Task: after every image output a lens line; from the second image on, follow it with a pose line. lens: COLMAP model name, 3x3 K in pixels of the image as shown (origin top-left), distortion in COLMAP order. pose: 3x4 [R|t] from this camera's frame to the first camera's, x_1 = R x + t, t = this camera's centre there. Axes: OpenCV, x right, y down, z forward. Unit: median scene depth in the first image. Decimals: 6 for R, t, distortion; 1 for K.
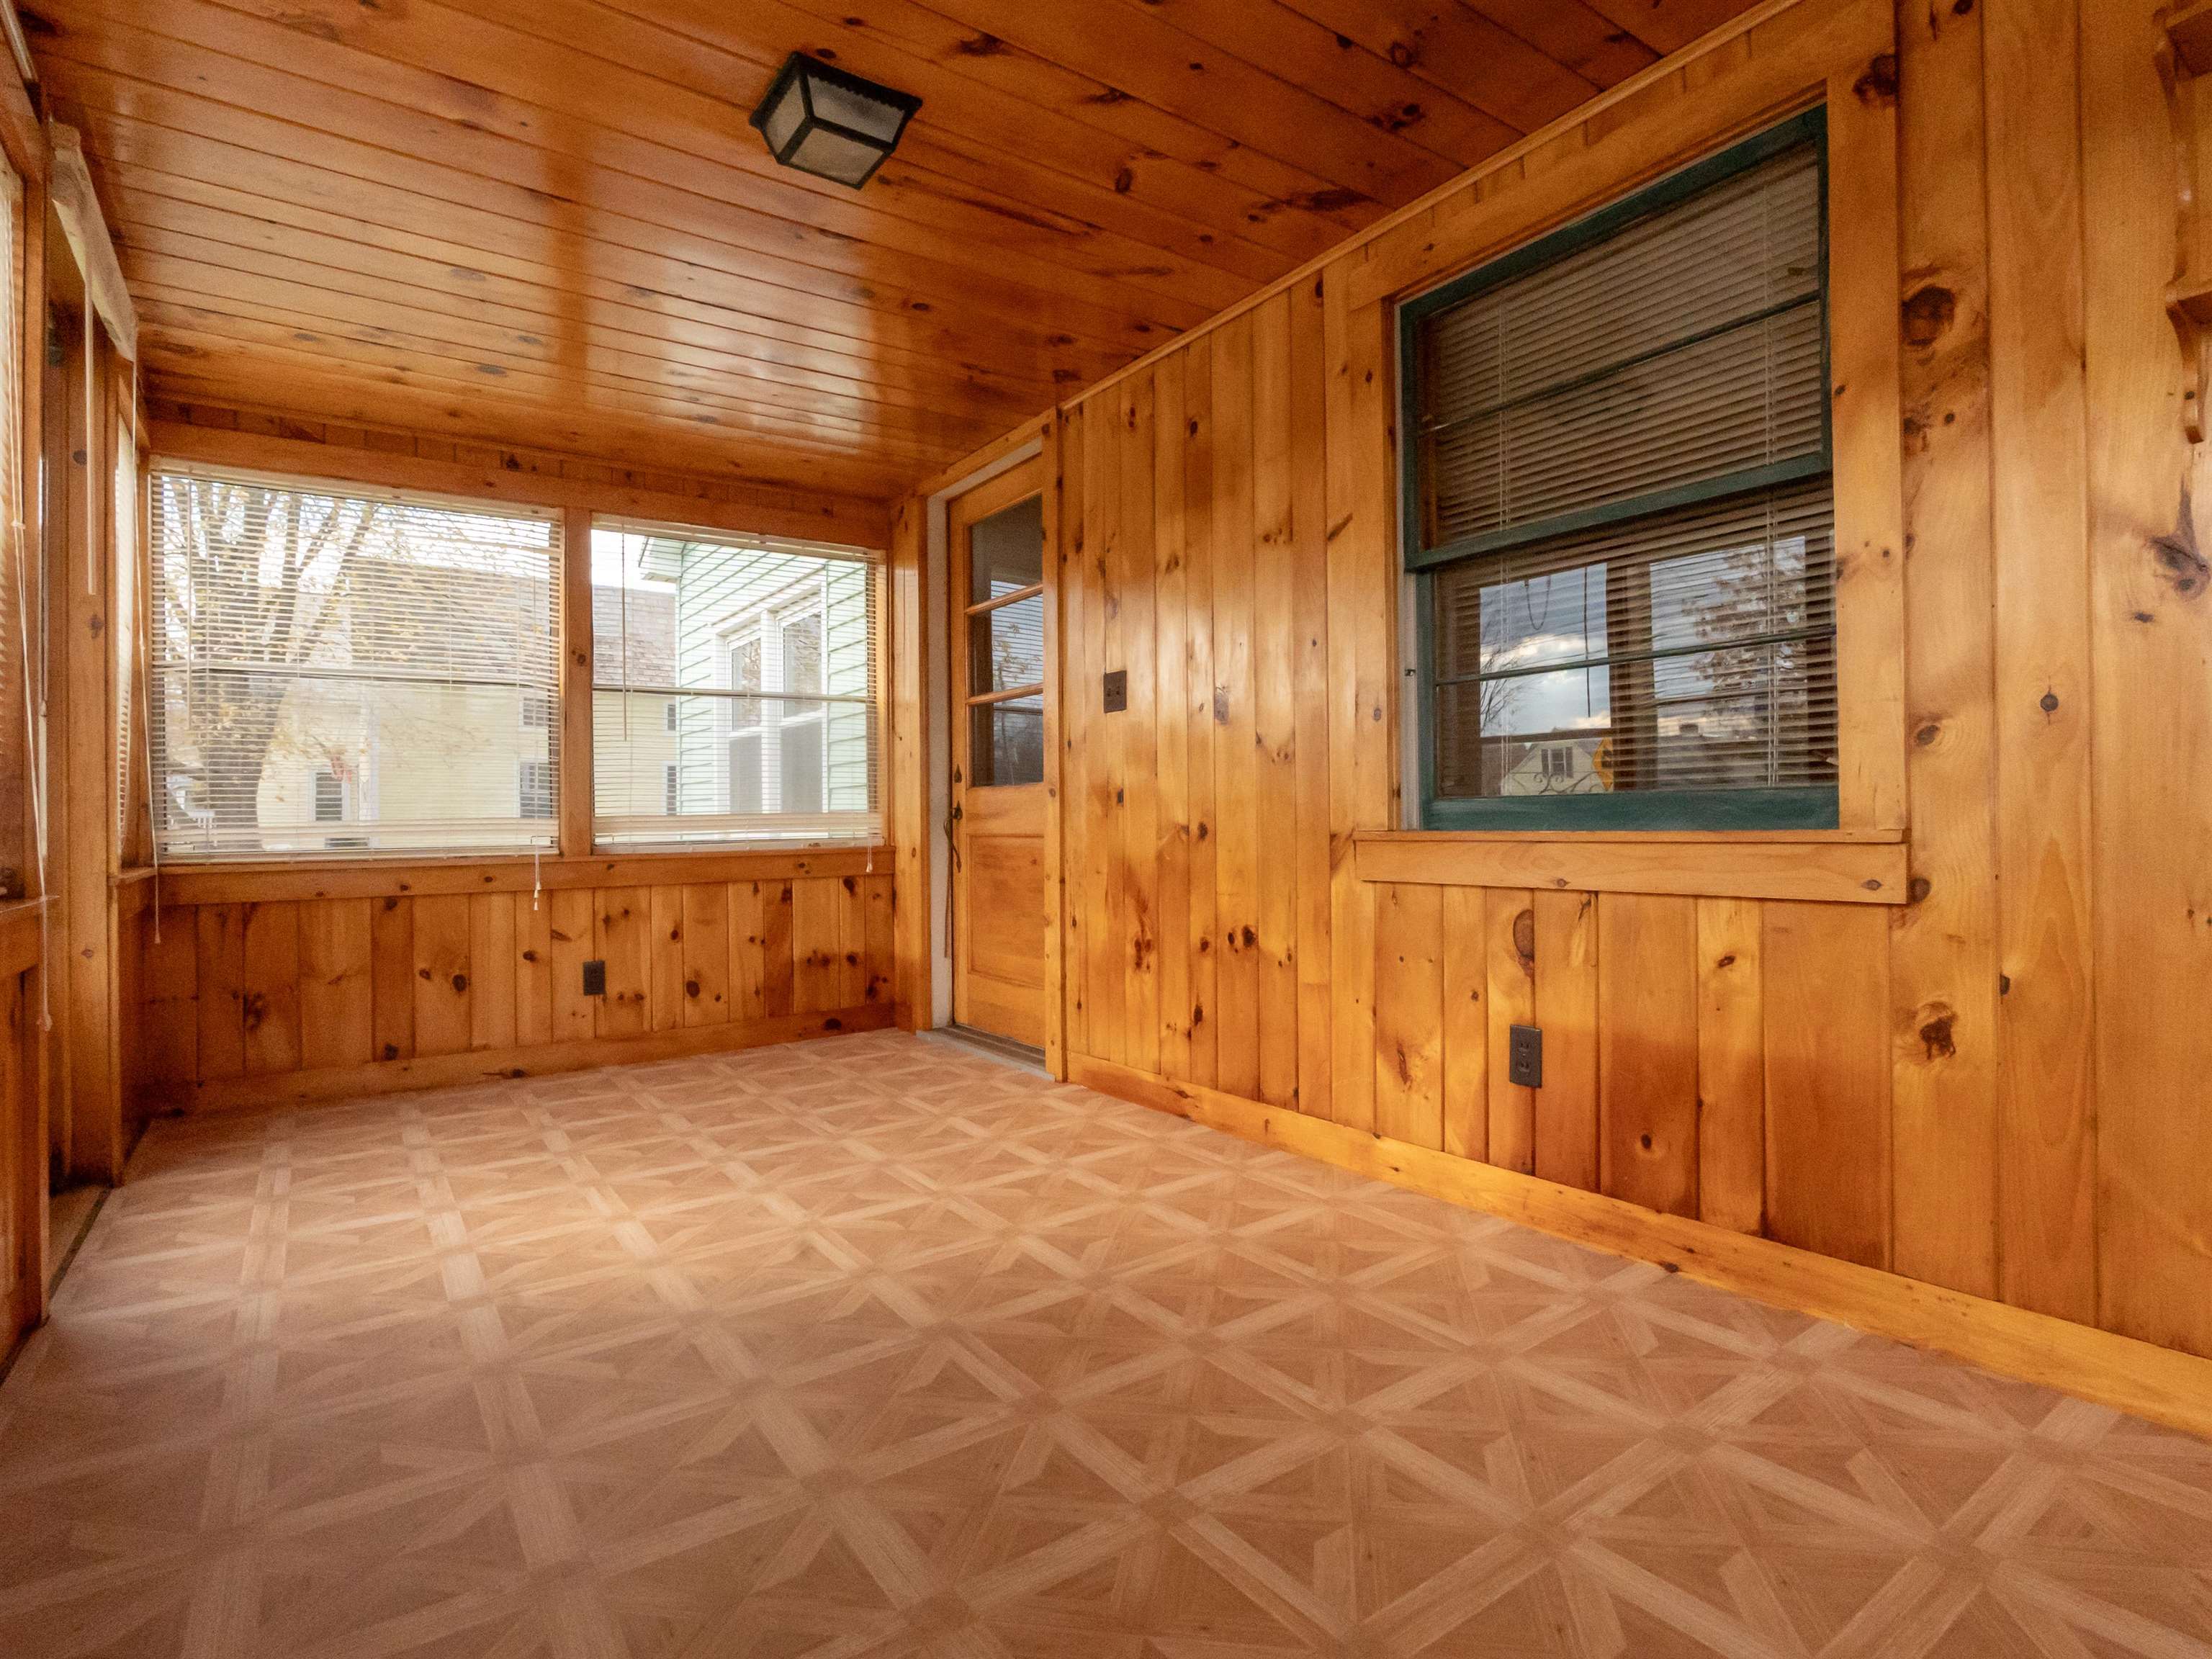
lens RADIAL K [[1114.3, 0, 1106.0], [0, 1114.3, 824.8], [0, 0, 1]] dist [-0.022826, 0.000266]
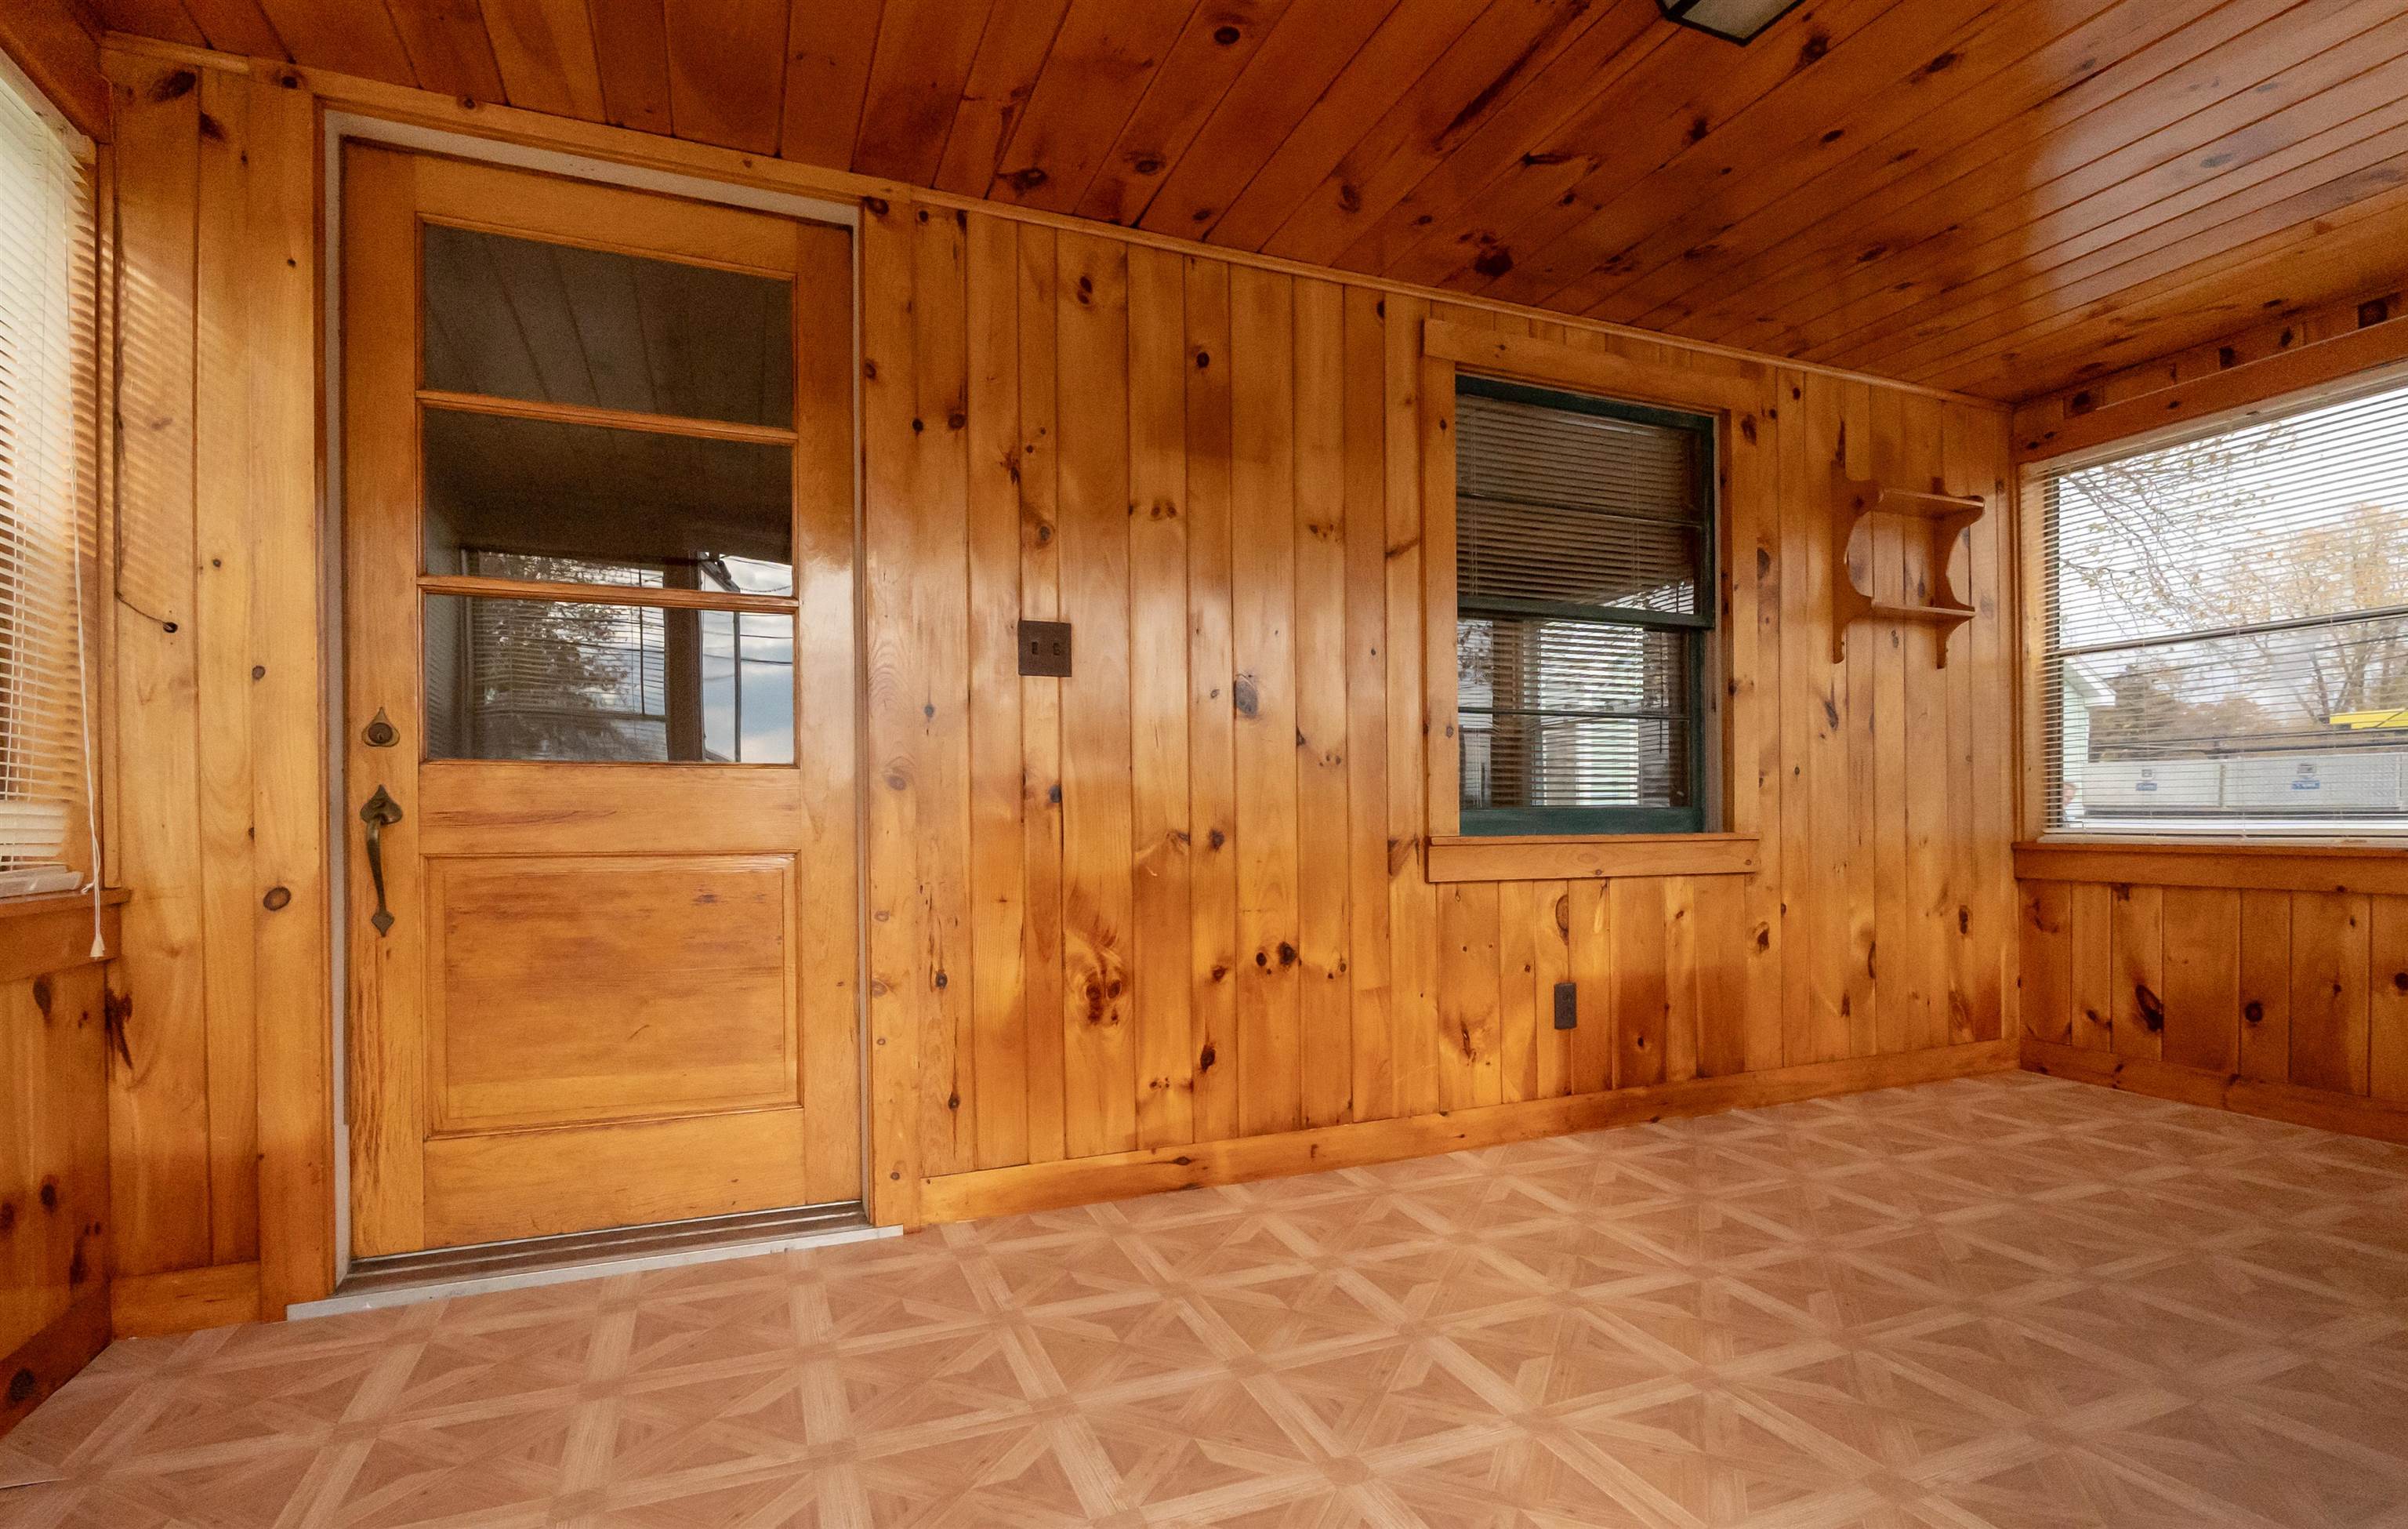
lens RADIAL K [[1164.5, 0, 1204.2], [0, 1164.5, 832.1], [0, 0, 1]] dist [-0.009435, -0.000273]
pose [[0.227519, 0.005809, 0.973756, -0.859013], [0.007230, 0.999945, -0.007655, 0.007715], [-0.973747, 0.008782, 0.227465, 0.887433]]
